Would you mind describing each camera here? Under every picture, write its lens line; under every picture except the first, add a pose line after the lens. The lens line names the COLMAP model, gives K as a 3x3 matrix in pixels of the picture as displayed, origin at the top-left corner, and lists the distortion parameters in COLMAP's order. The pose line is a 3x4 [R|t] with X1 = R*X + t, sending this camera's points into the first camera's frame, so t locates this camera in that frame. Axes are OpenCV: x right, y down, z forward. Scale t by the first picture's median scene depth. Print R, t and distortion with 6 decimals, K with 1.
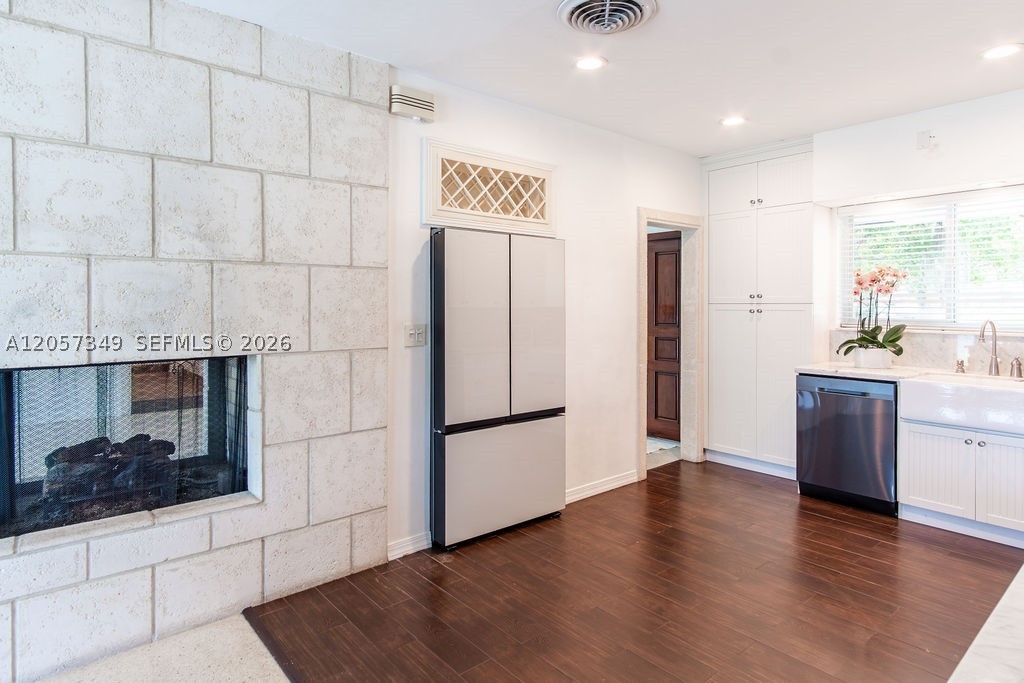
lens RADIAL K [[571.3, 0, 517.9], [0, 571.3, 308.1], [0, 0, 1]] dist [0.003138, 0.001010]
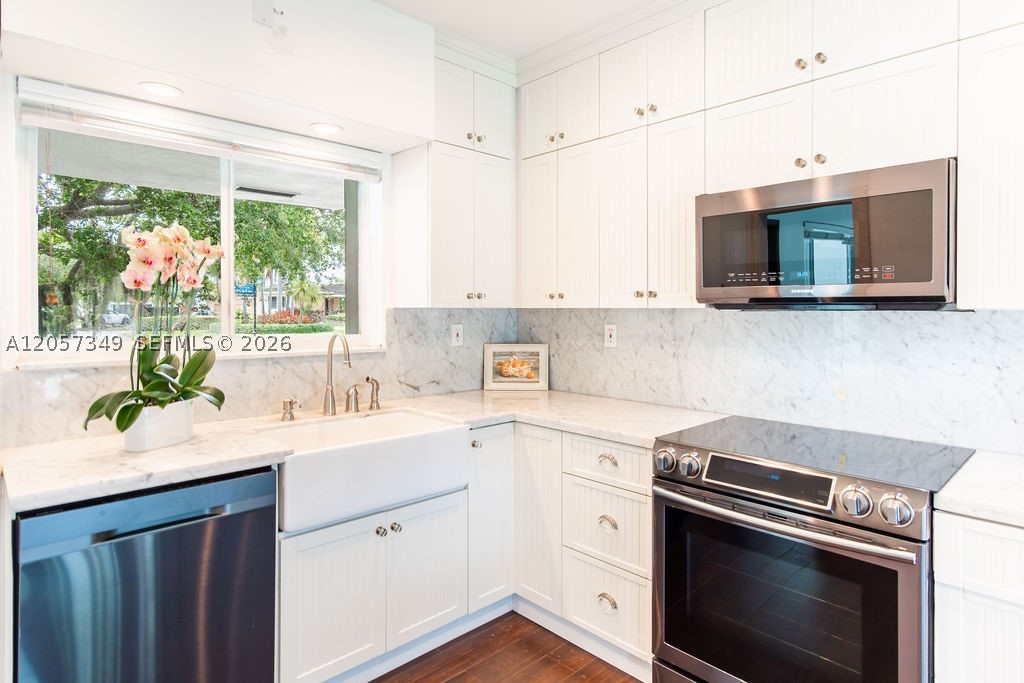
lens RADIAL K [[569.4, 0, 516.1], [0, 569.4, 311.9], [0, 0, 1]] dist [0.004080, 0.001160]
pose [[-0.062273, -0.003434, 0.998053, 0.146139], [0.004353, 0.999984, 0.003712, -0.005039], [-0.998050, 0.004576, -0.062258, 0.792581]]
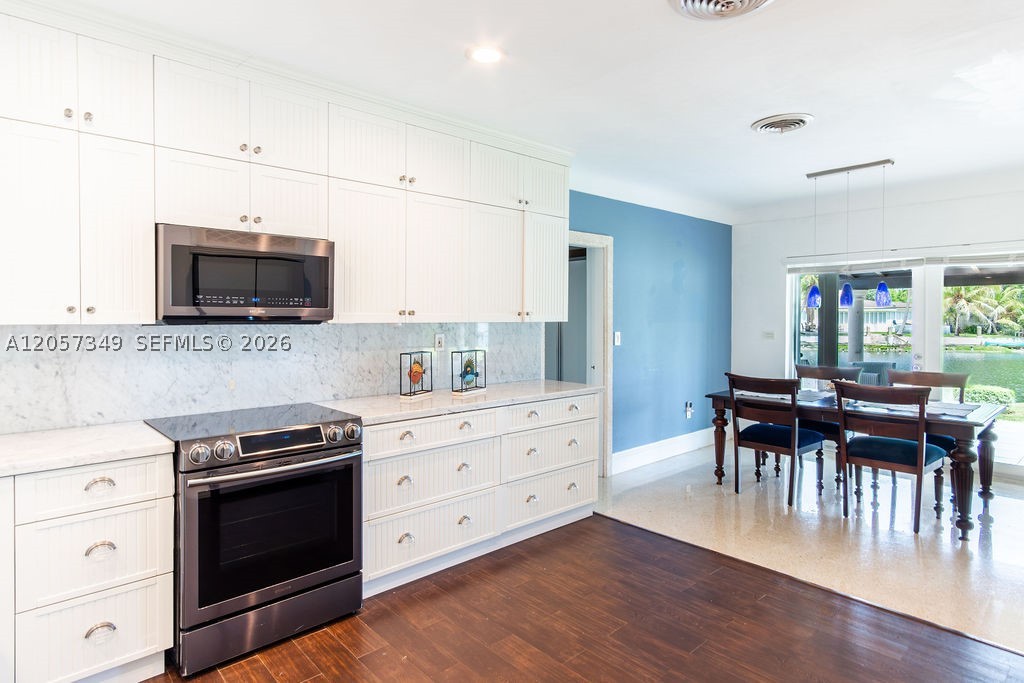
lens RADIAL K [[559.1, 0, 509.2], [0, 559.1, 323.9], [0, 0, 1]] dist [0.001777, 0.001858]
pose [[-0.999214, -0.000207, -0.039632, 0.340341], [-0.000911, 0.999842, 0.017740, -0.017641], [0.039622, 0.017762, -0.999057, 1.220240]]
